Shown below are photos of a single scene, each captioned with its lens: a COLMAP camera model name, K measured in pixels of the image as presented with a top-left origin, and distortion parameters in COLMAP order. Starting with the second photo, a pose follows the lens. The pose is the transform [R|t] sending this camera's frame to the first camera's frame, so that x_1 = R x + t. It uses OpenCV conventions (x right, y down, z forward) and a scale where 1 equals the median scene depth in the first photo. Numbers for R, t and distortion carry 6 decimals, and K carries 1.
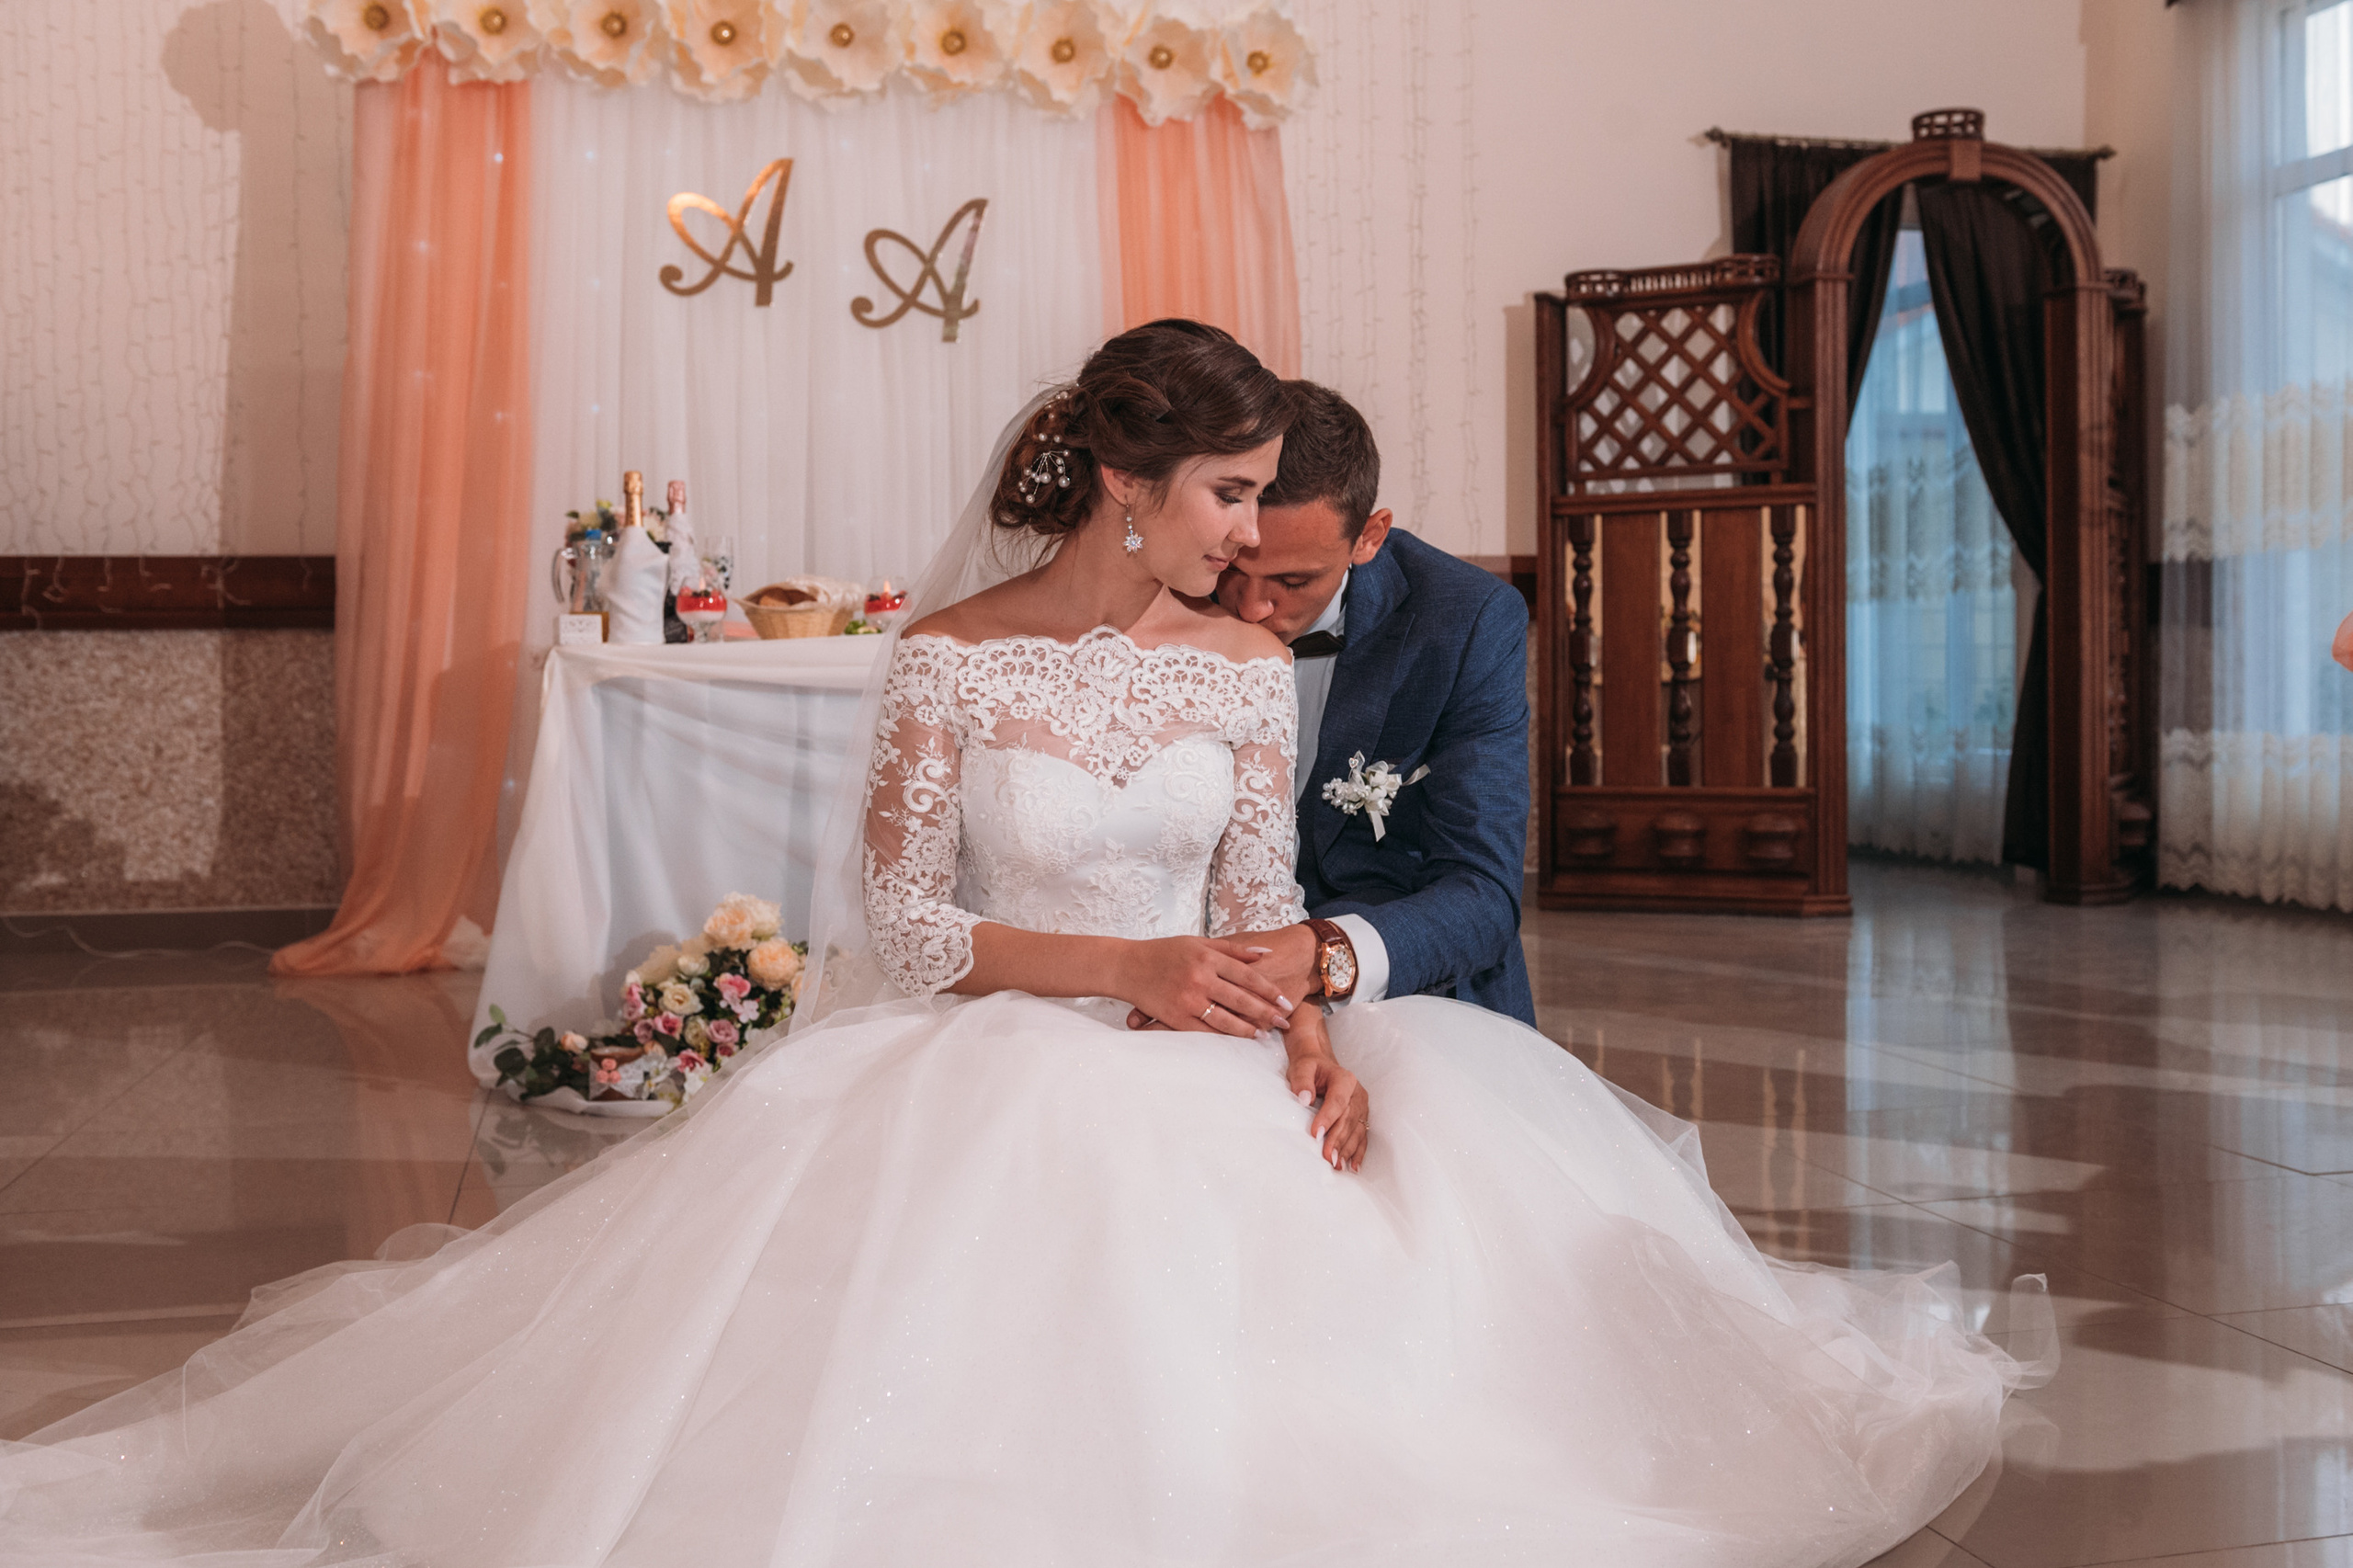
lens RADIAL K [[2437.5, 0, 1228.6], [0, 2437.5, 768.9], [0, 0, 1]] dist [-0.011681, -0.014692]
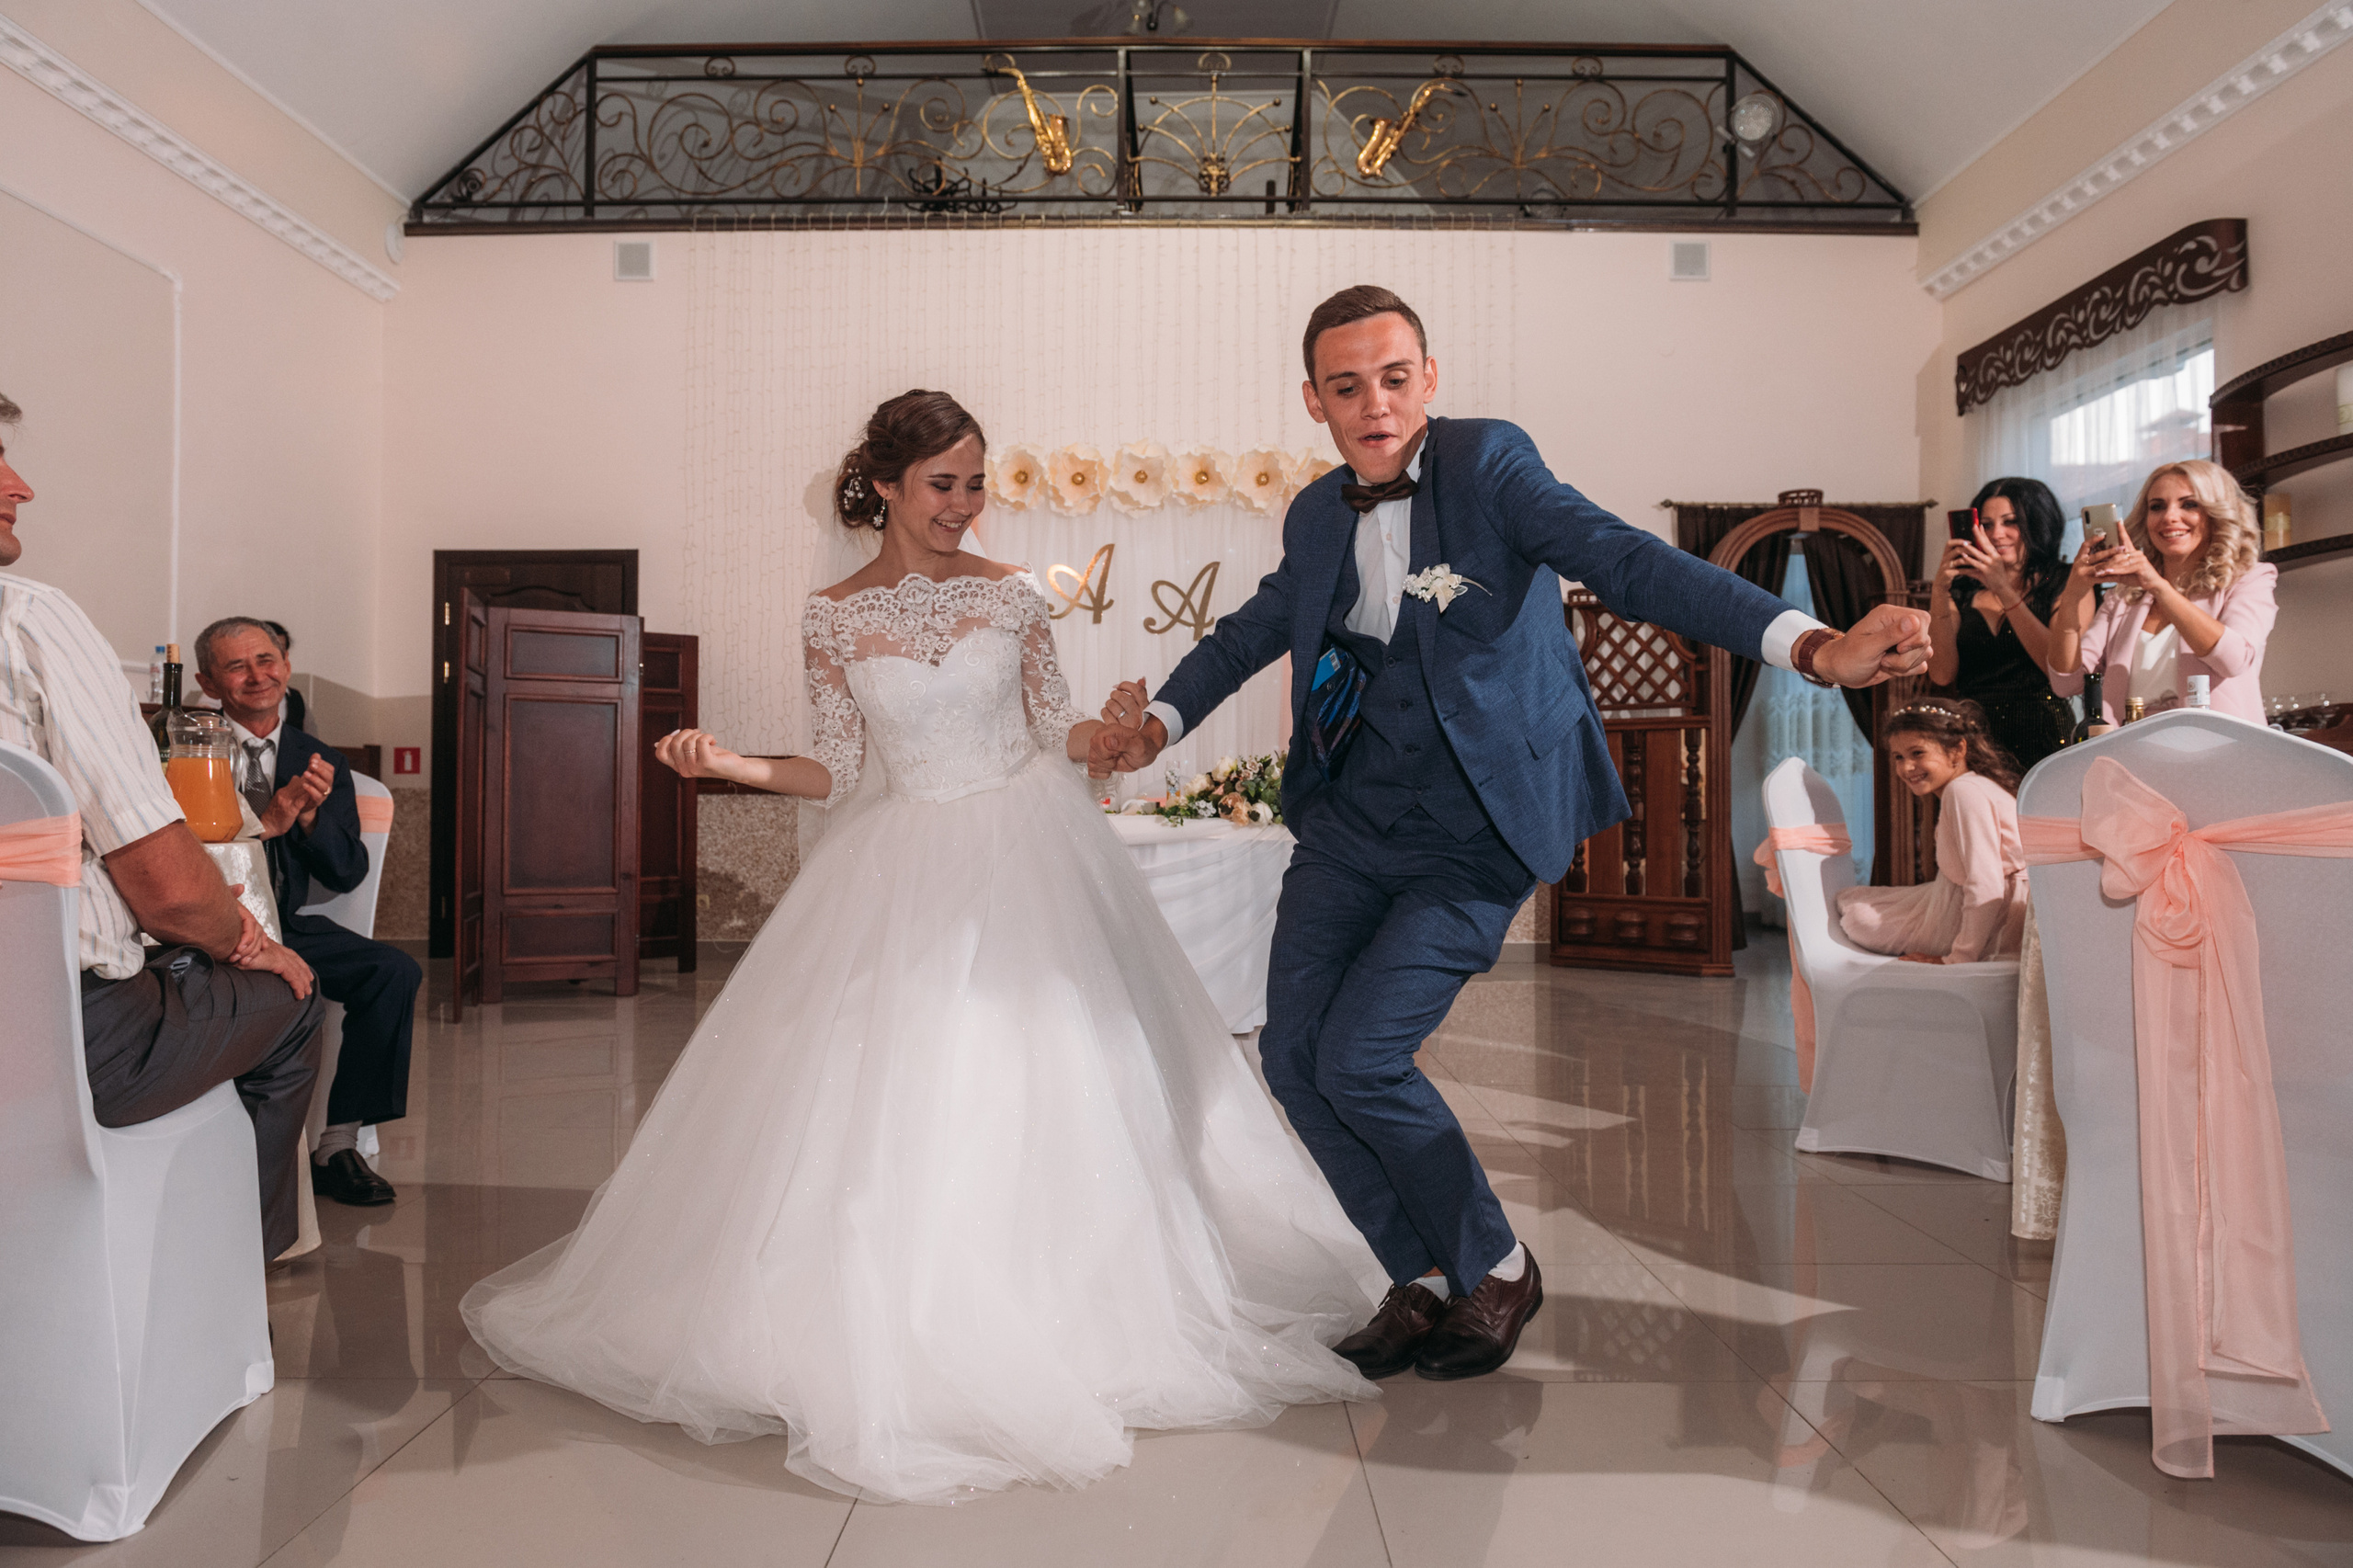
lens RADIAL K [[1624.0, 0, 1181.0], [0, 1624.0, 770.0], [0, 0, 1]] dist [-0.007724, 0.000520]
pose [[0.970558, 0.007516, -0.240750, 0.165061], [-0.019251, 0.998736, -0.046429, -0.022610], [0.240097, 0.049697, 0.969476, -0.171048]]
